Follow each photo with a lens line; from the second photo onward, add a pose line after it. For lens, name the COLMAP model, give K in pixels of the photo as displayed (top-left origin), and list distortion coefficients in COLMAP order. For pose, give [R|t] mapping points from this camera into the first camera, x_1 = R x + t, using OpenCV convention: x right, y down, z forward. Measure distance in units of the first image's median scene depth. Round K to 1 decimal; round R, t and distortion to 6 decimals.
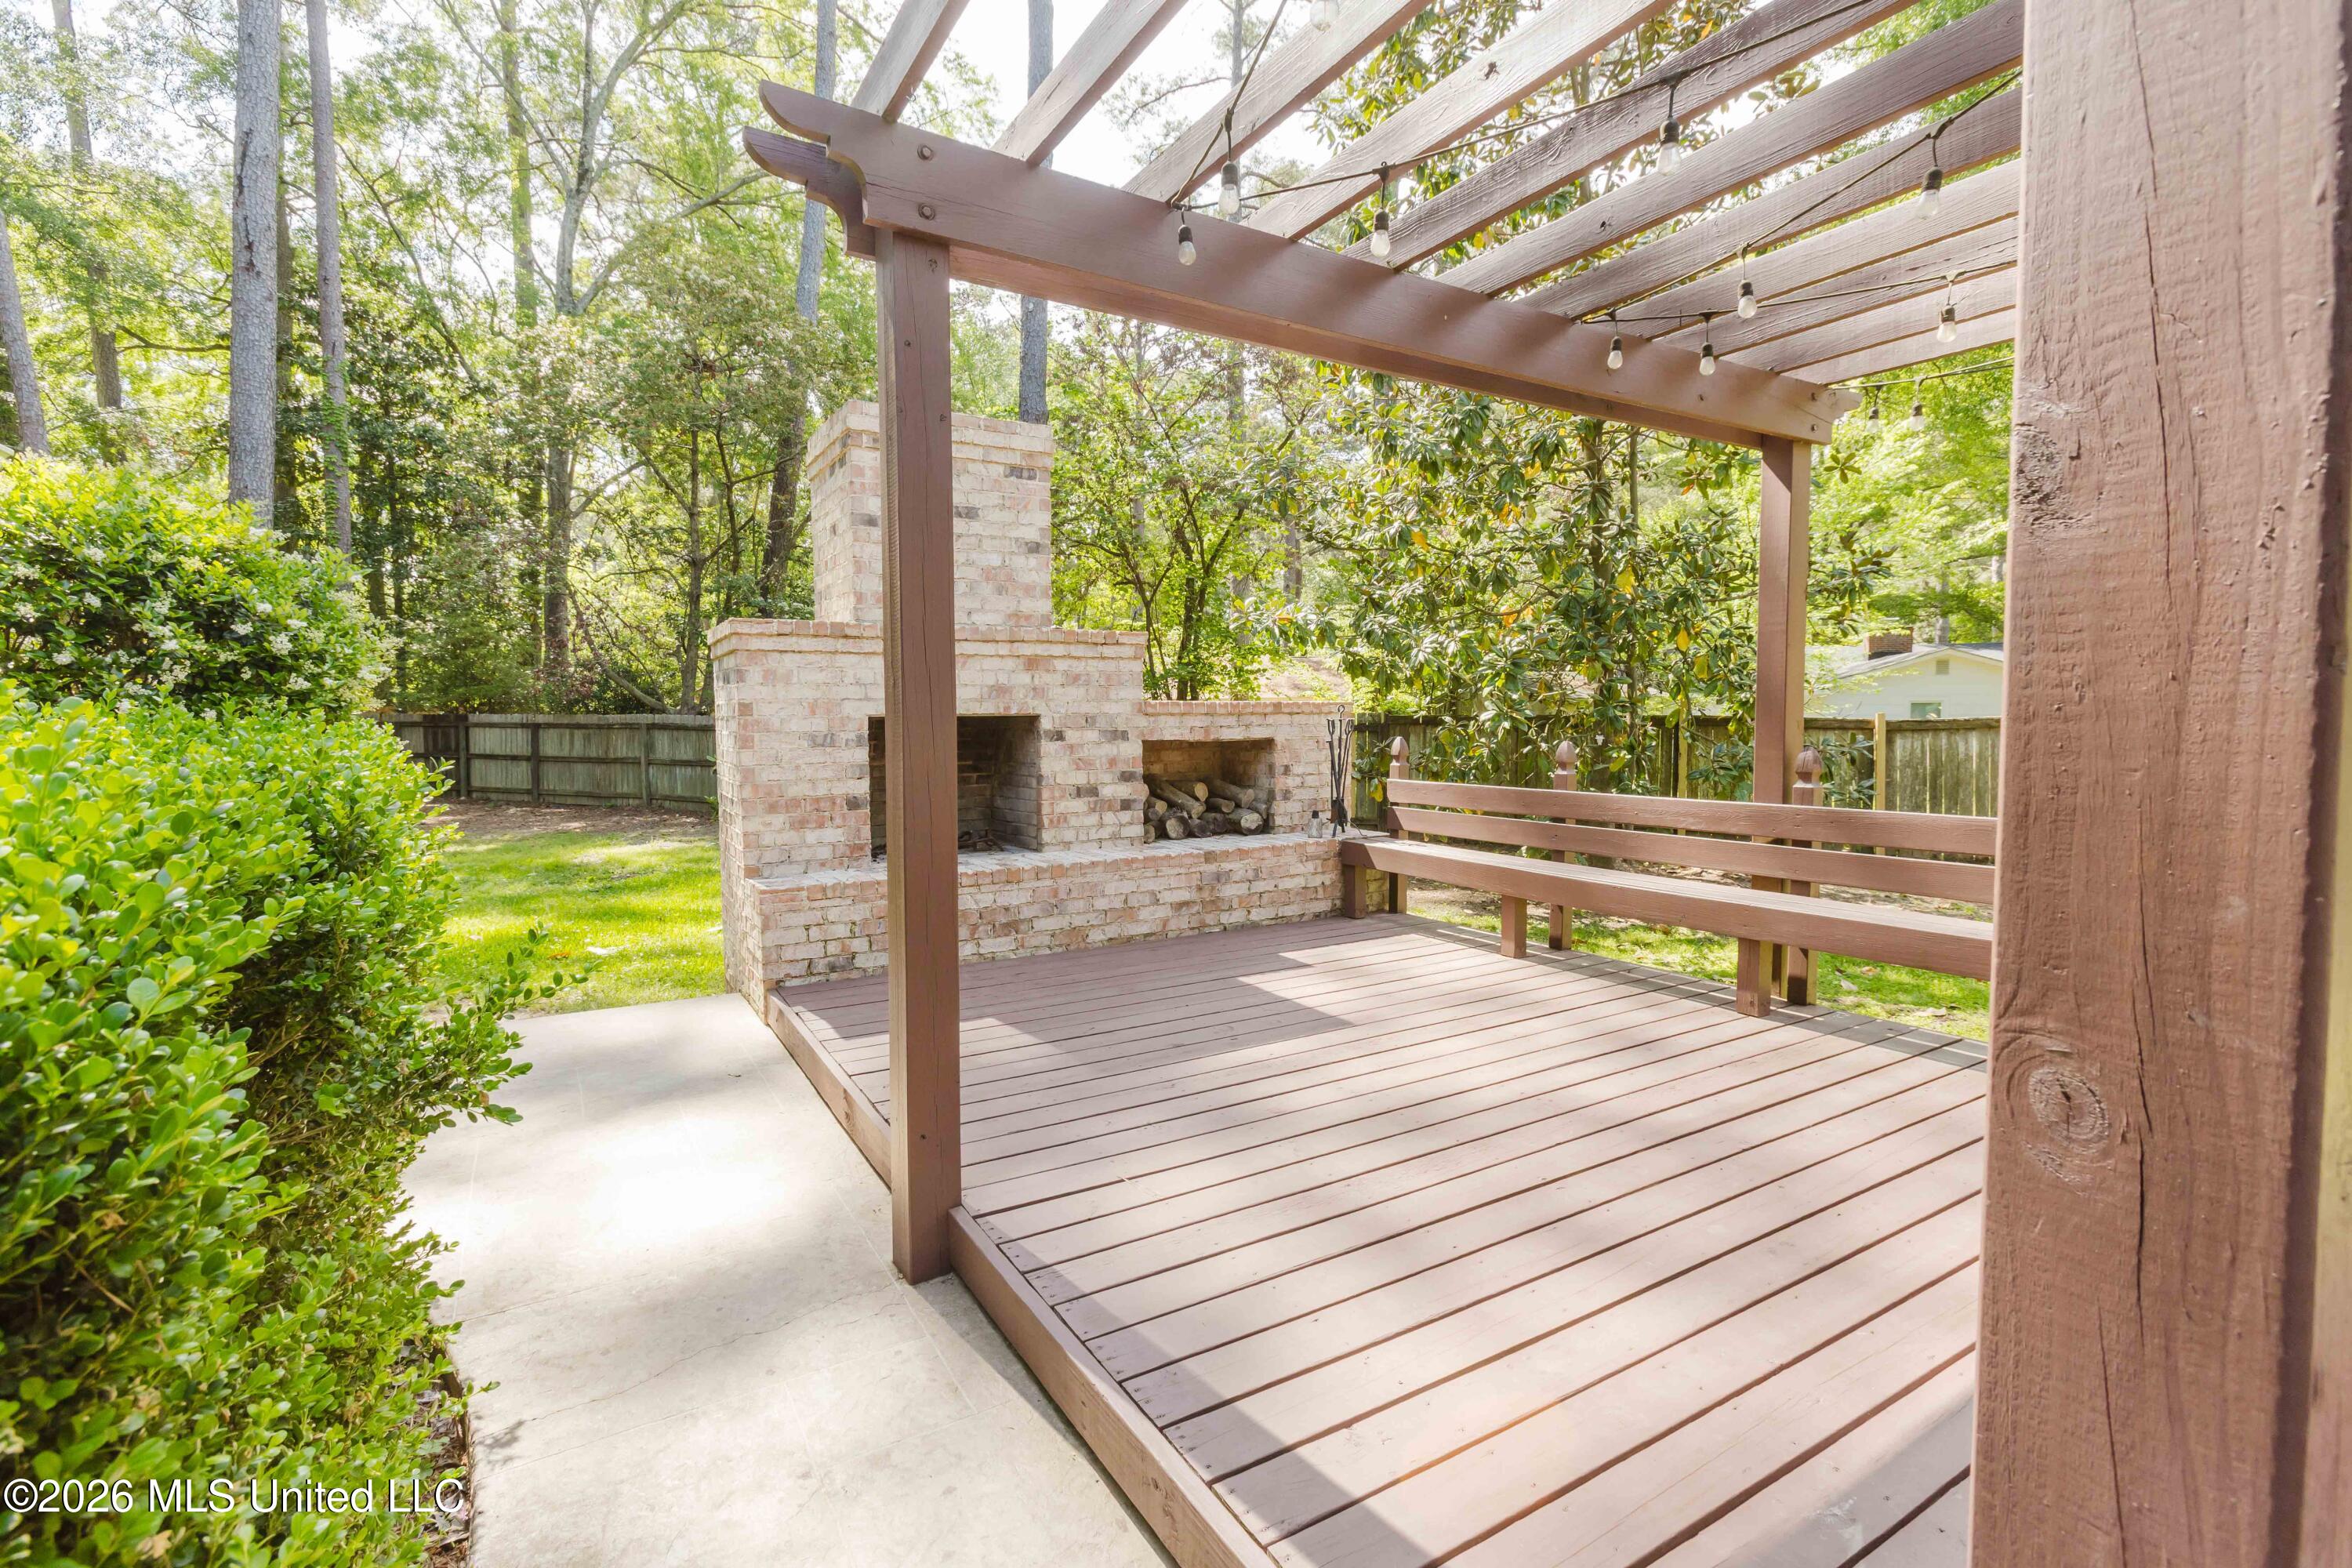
lens RADIAL K [[1052.0, 0, 1173.4], [0, 1052.0, 768.4], [0, 0, 1]] dist [-0.023402, 0.007450]
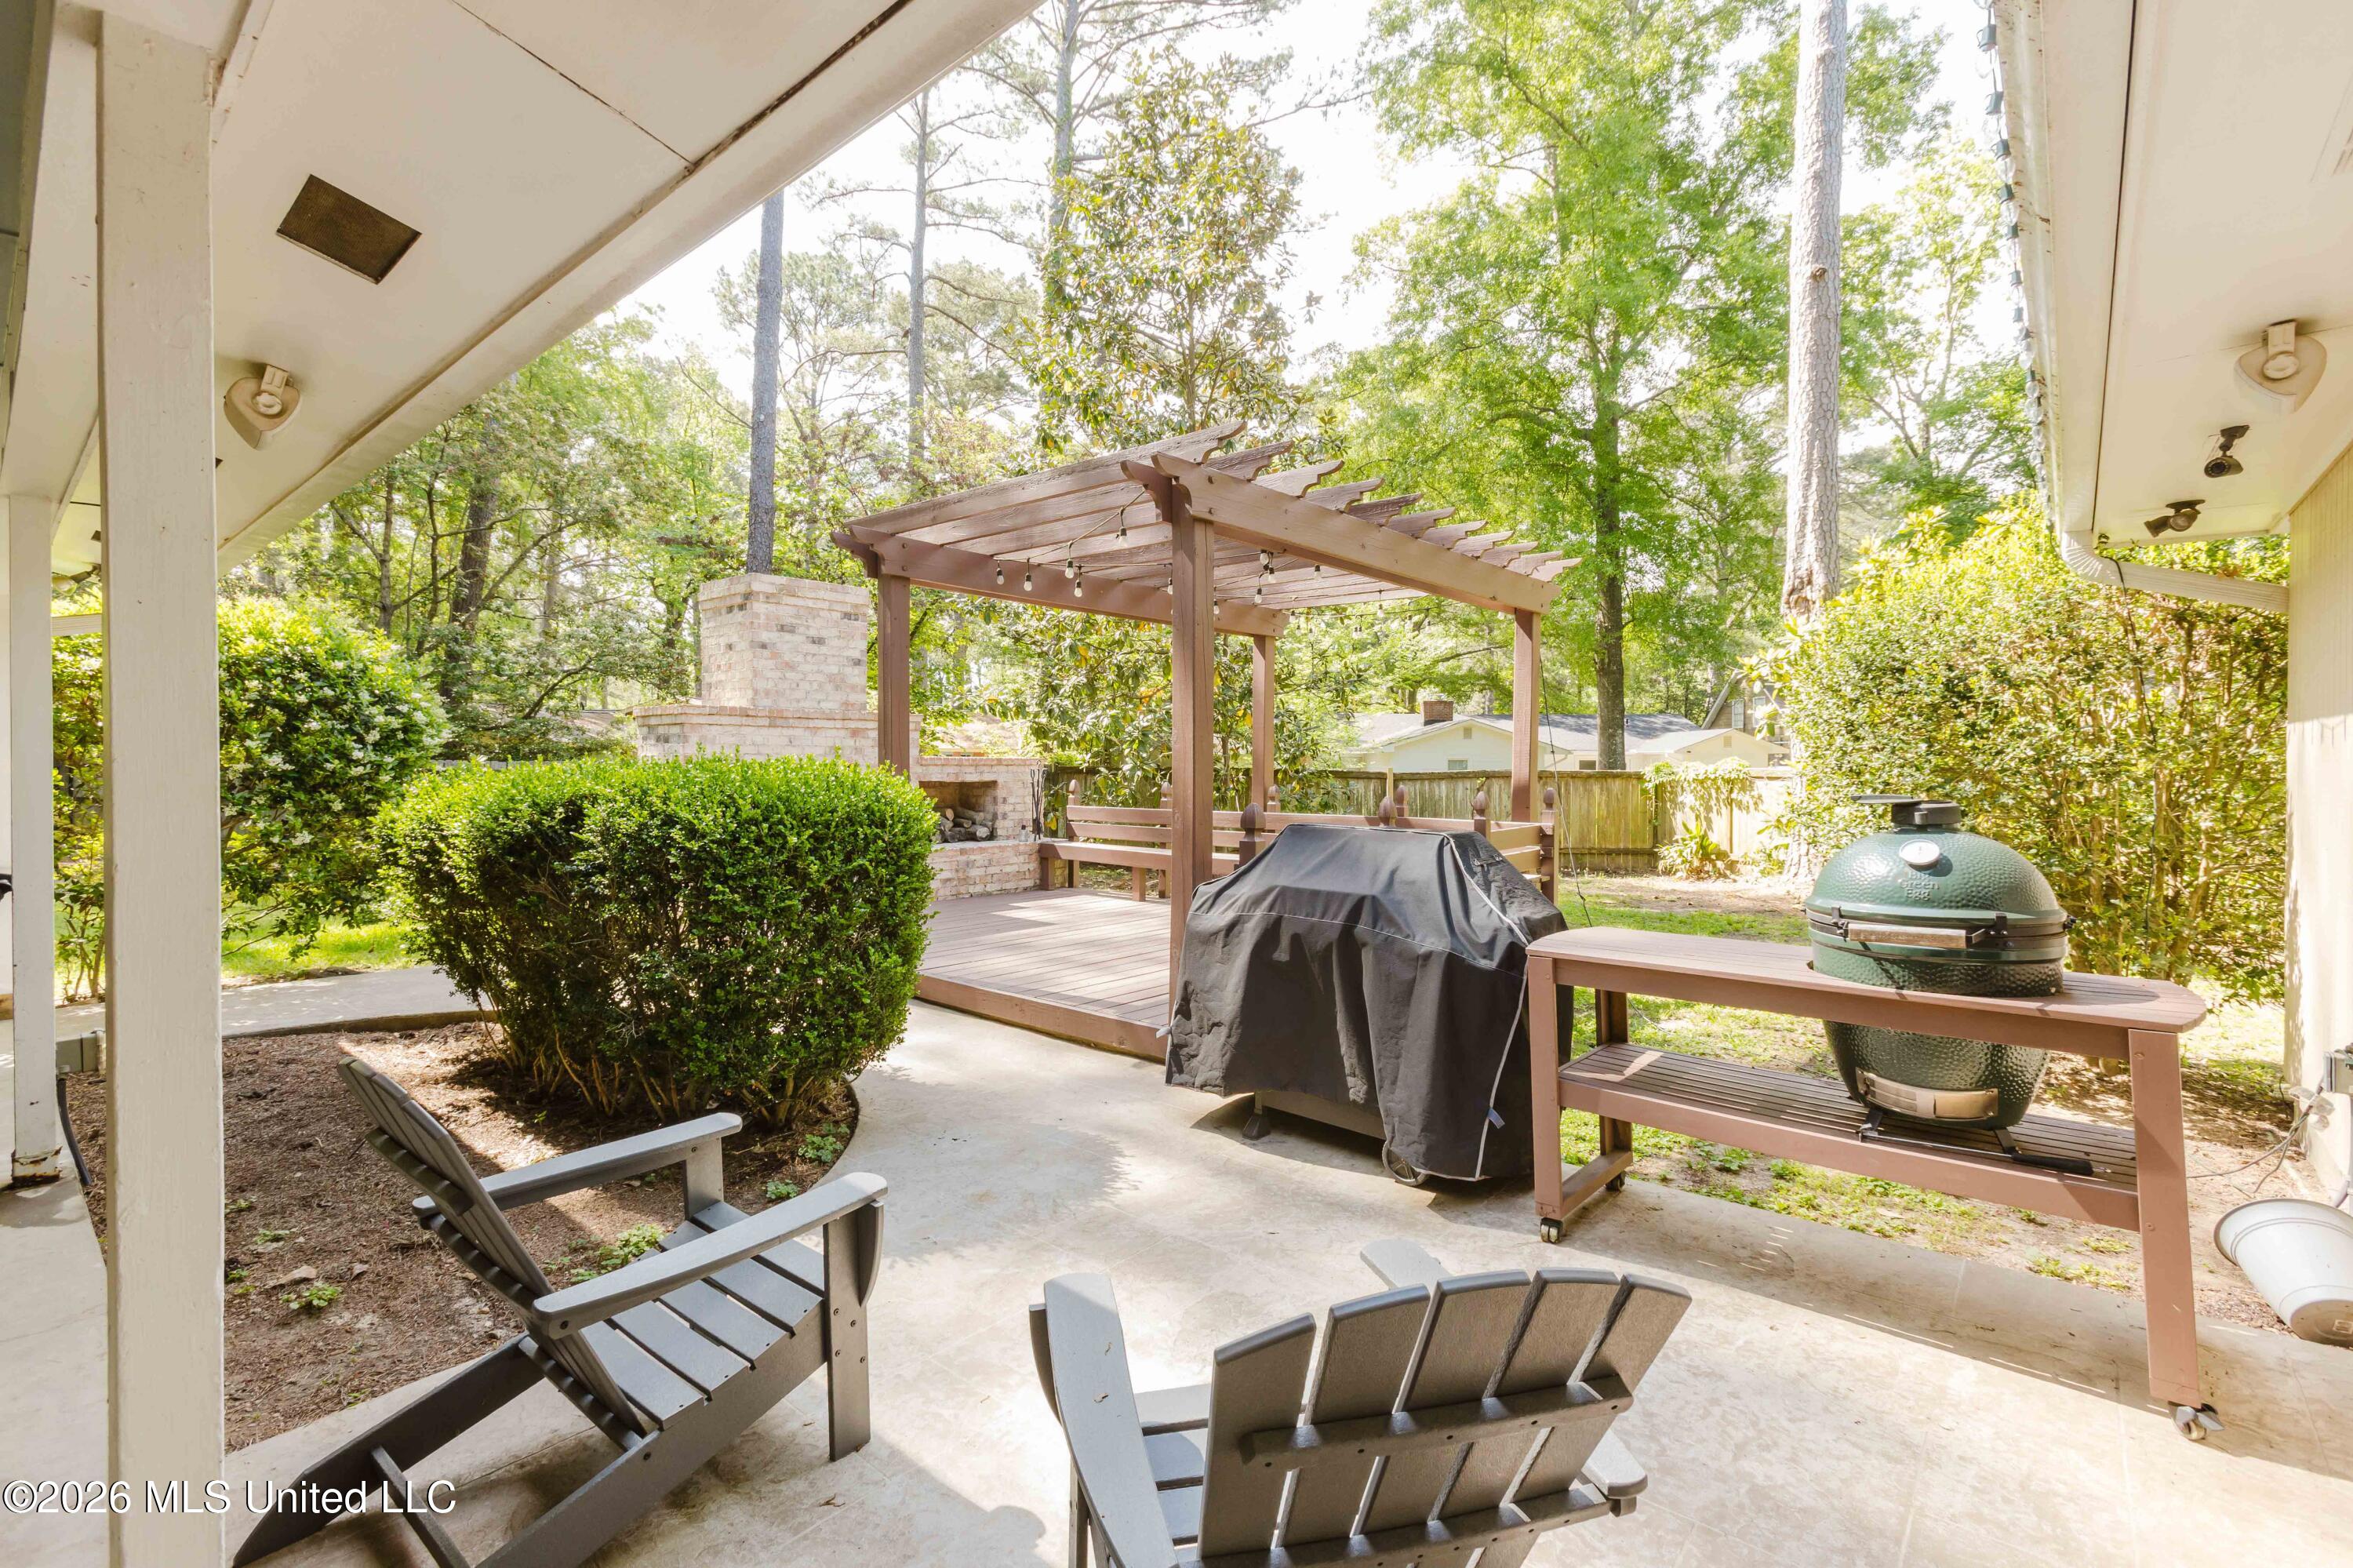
lens RADIAL K [[1052.5, 0, 1175.6], [0, 1052.5, 773.8], [0, 0, 1]] dist [-0.023402, 0.007450]
pose [[0.947832, 0.008189, 0.318665, -0.163764], [0.004896, 0.999178, -0.040239, 0.027890], [-0.318733, 0.039700, 0.947013, -0.629406]]
